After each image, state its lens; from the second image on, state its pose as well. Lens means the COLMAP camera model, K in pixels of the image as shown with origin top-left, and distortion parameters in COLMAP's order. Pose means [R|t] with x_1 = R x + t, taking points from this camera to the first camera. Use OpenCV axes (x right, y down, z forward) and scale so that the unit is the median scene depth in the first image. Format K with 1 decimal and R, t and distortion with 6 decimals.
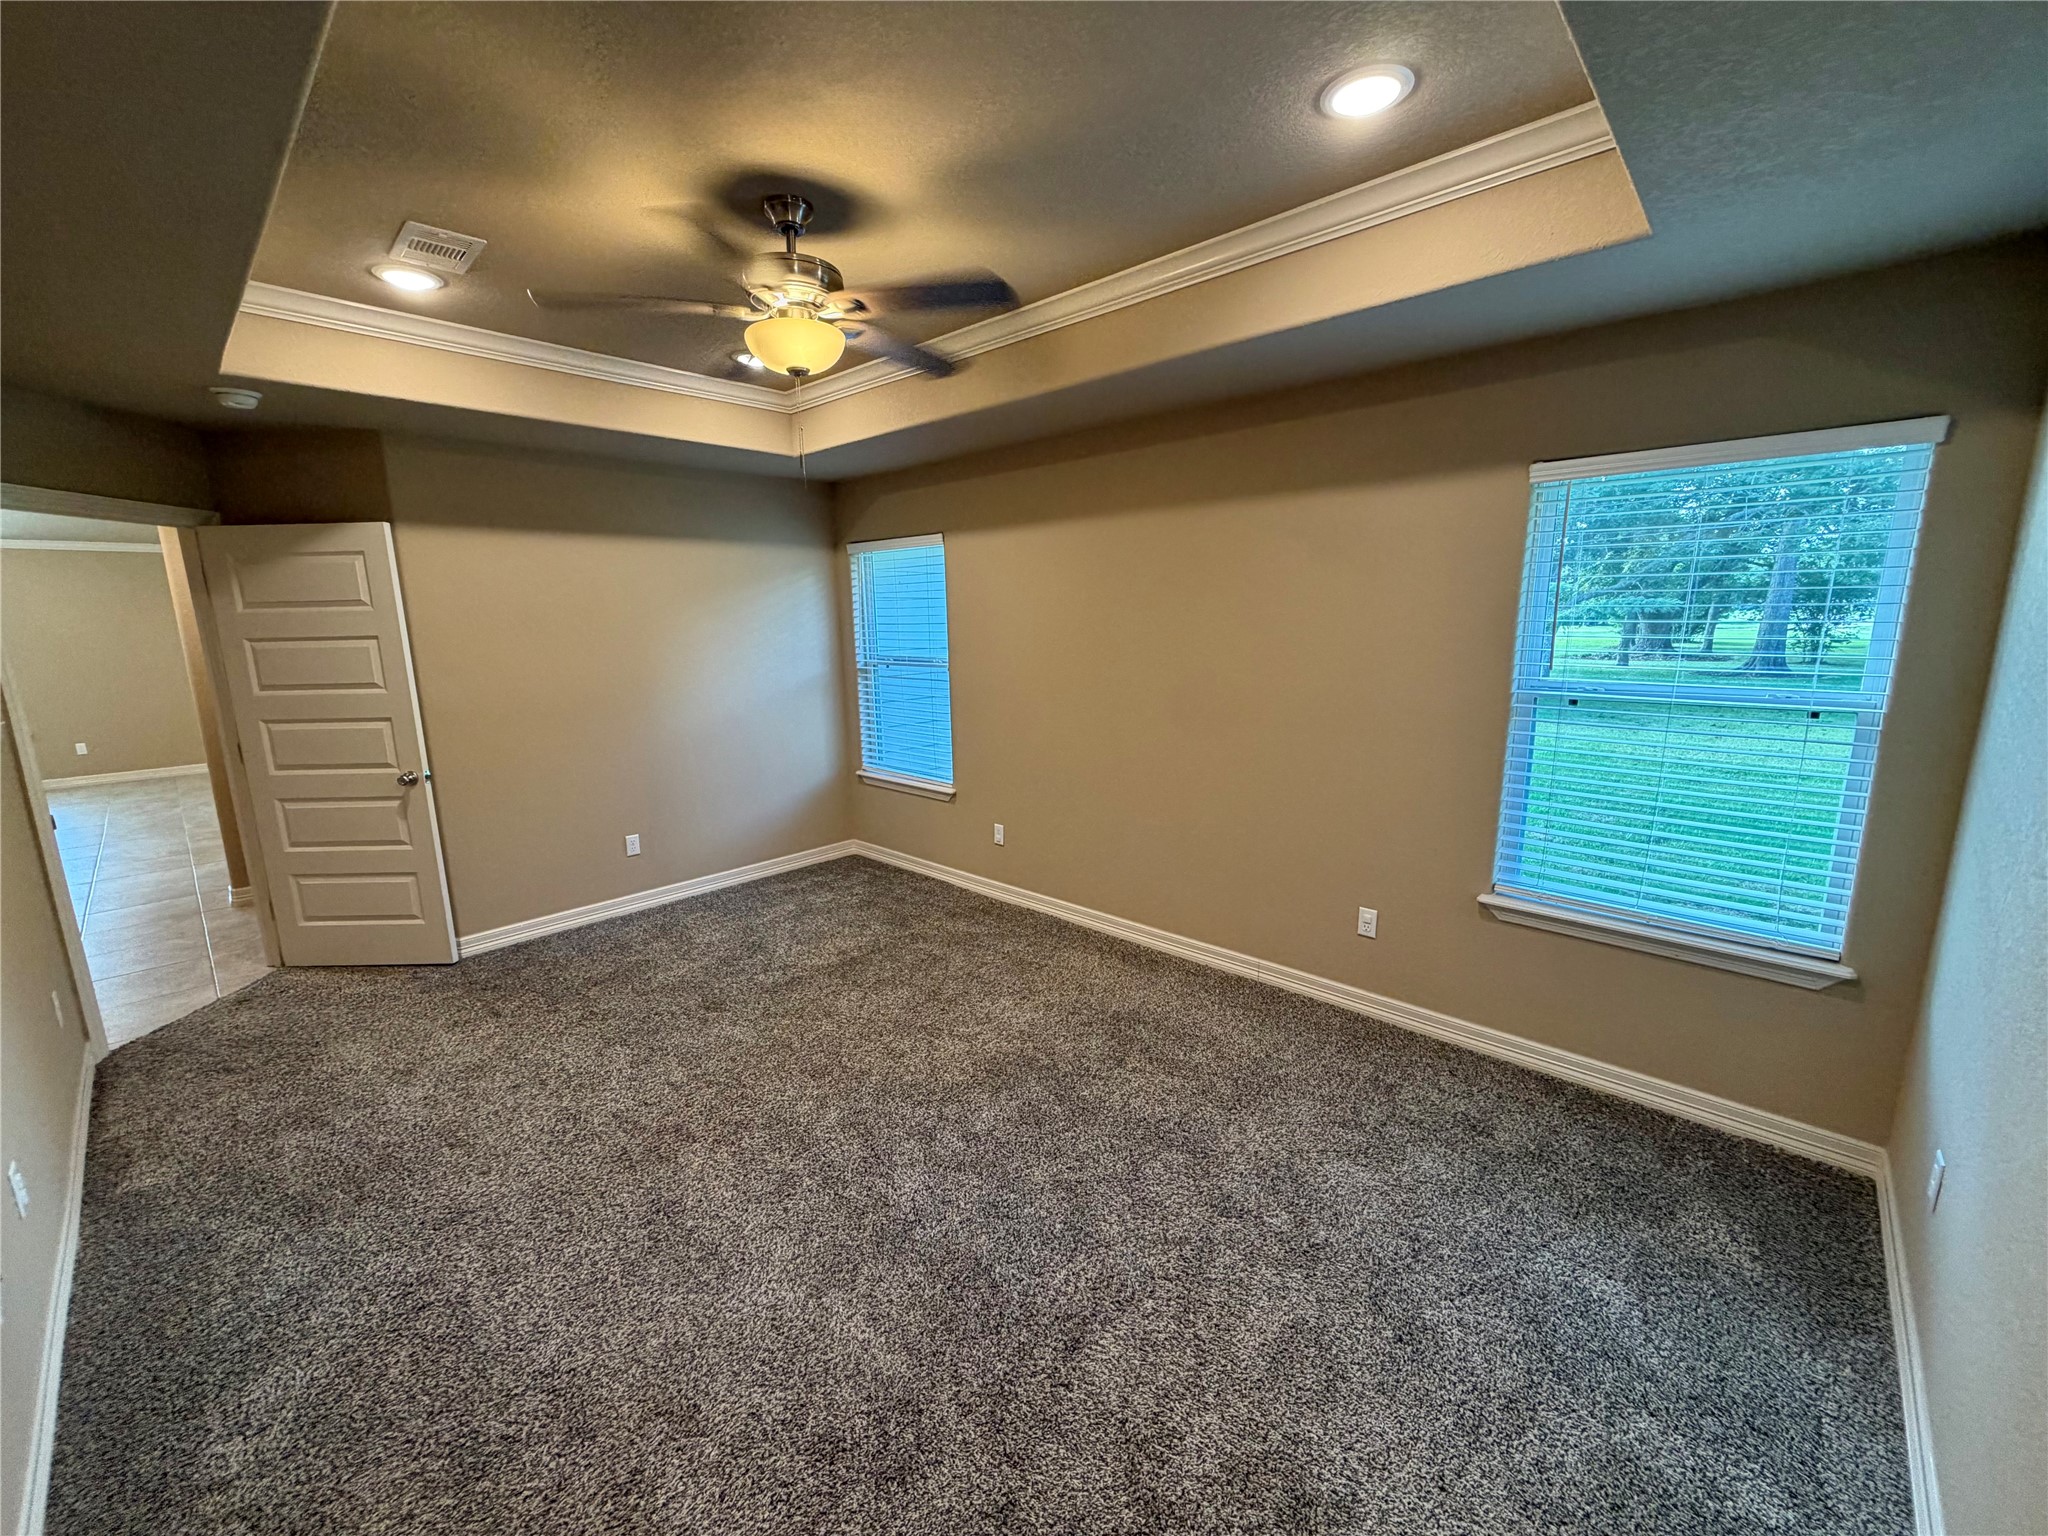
lens RADIAL K [[817.7, 0, 983.6], [0, 817.7, 765.5], [0, 0, 1]] dist [0.000067, 0.000004]
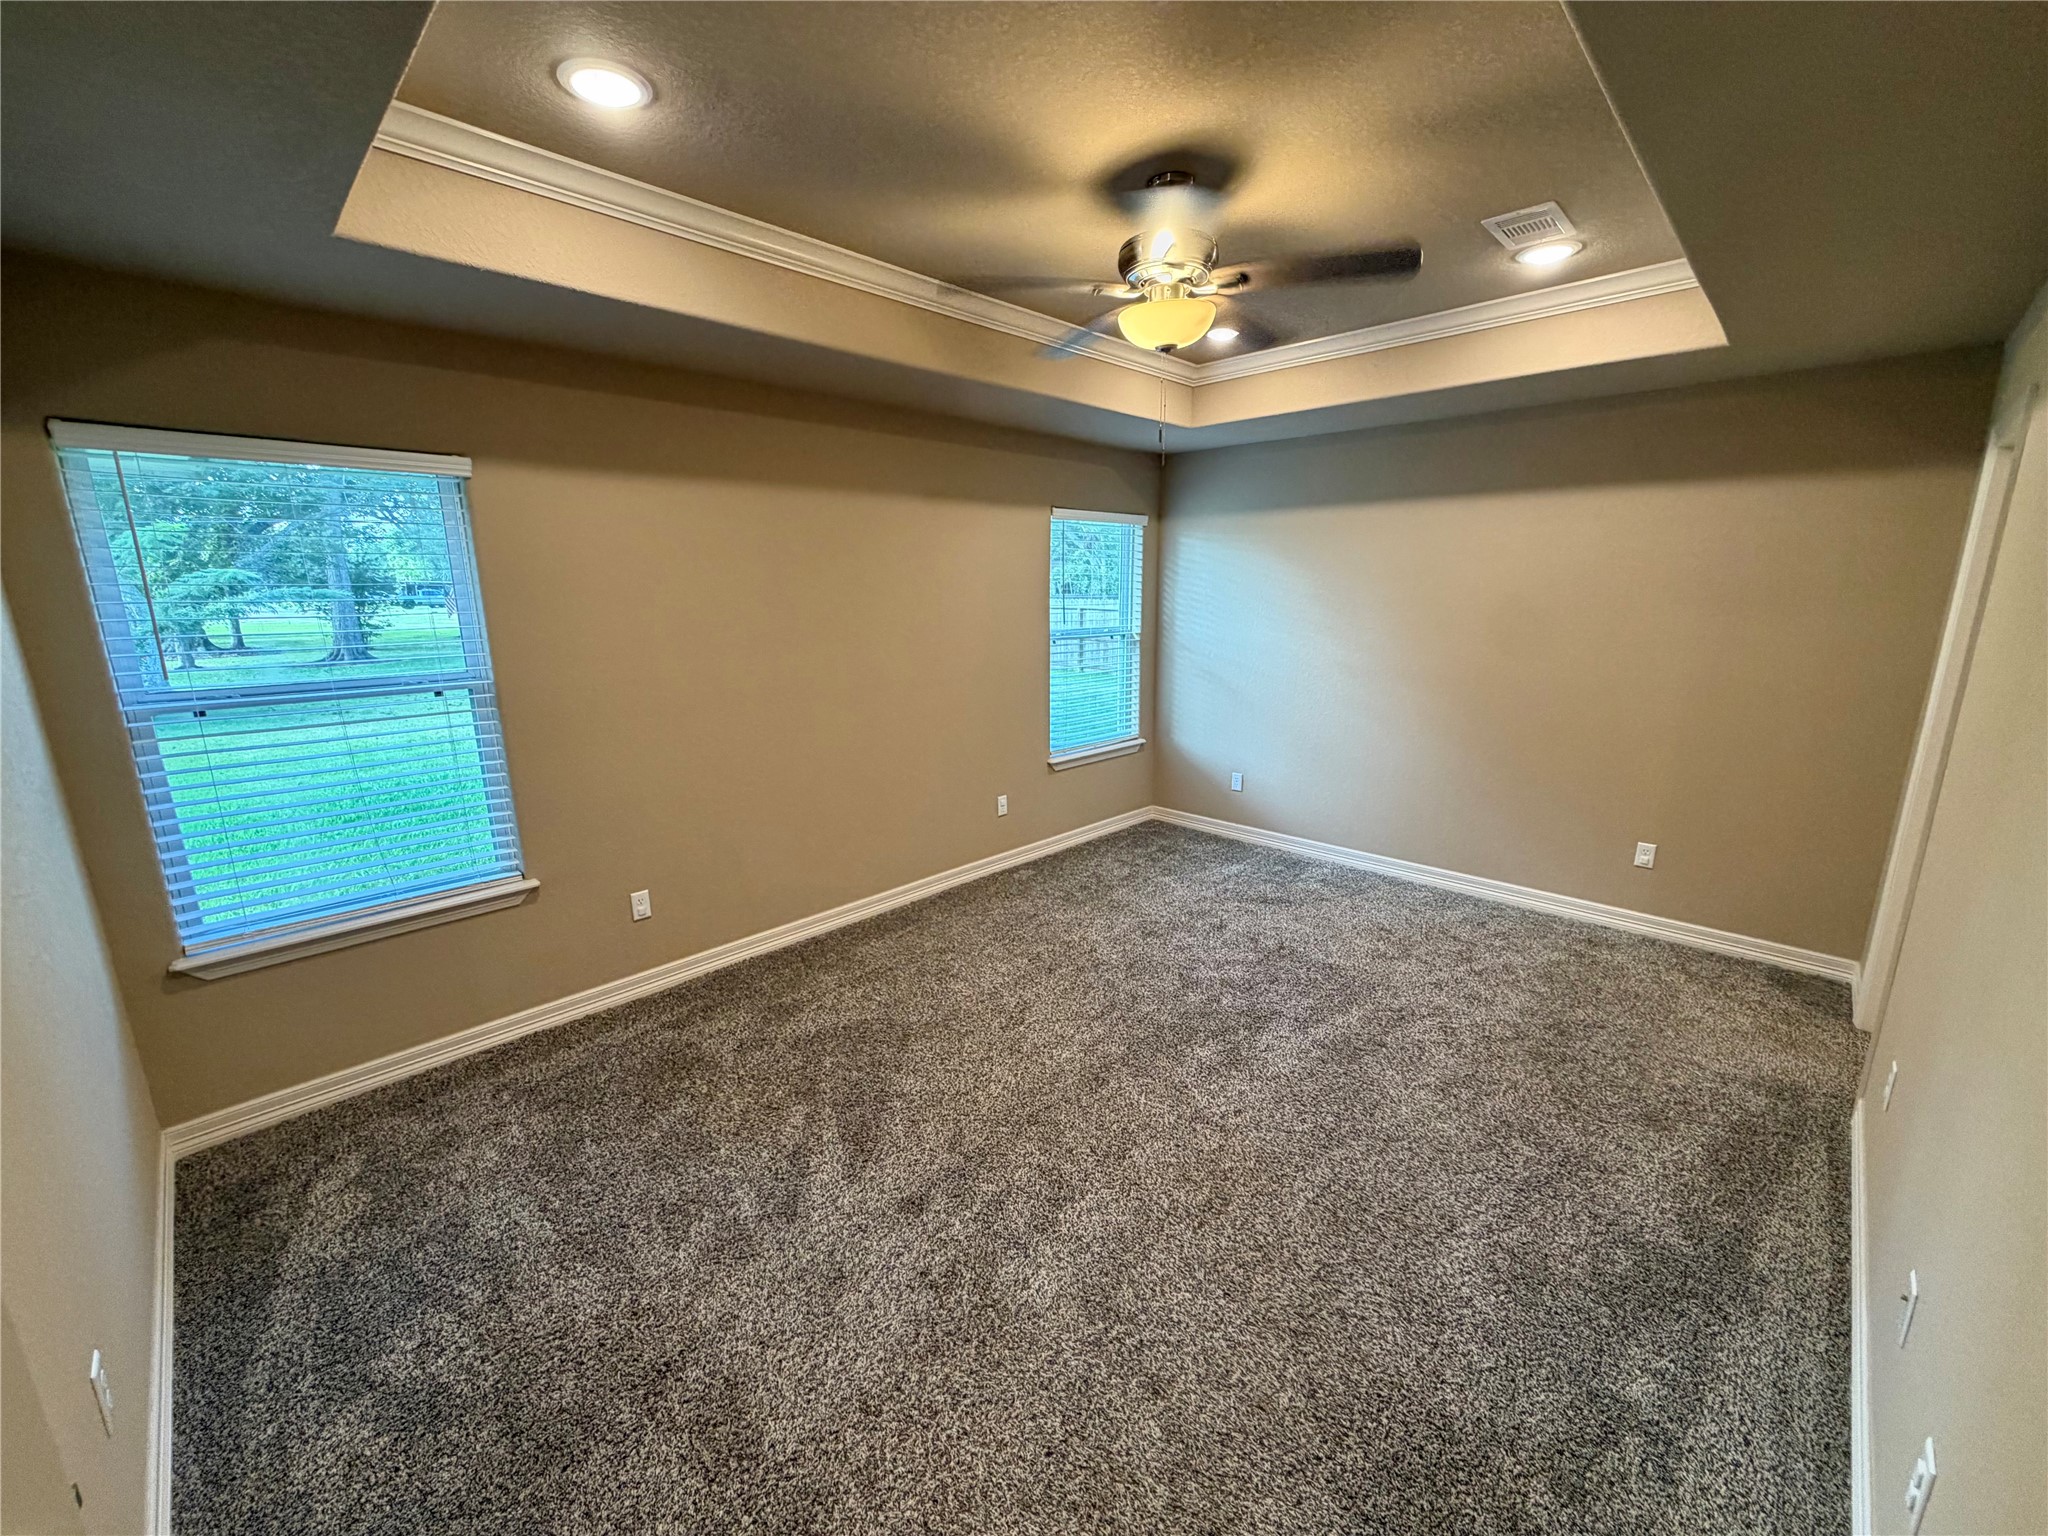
lens RADIAL K [[816.5, 0, 1017.4], [0, 816.5, 771.7], [0, 0, 1]] dist [0.000097, 0.000095]
pose [[0.003602, -0.206690, 0.978400, -1.171336], [0.192782, 0.960196, 0.202135, -0.193783], [-0.981235, 0.187890, 0.043305, 1.111429]]
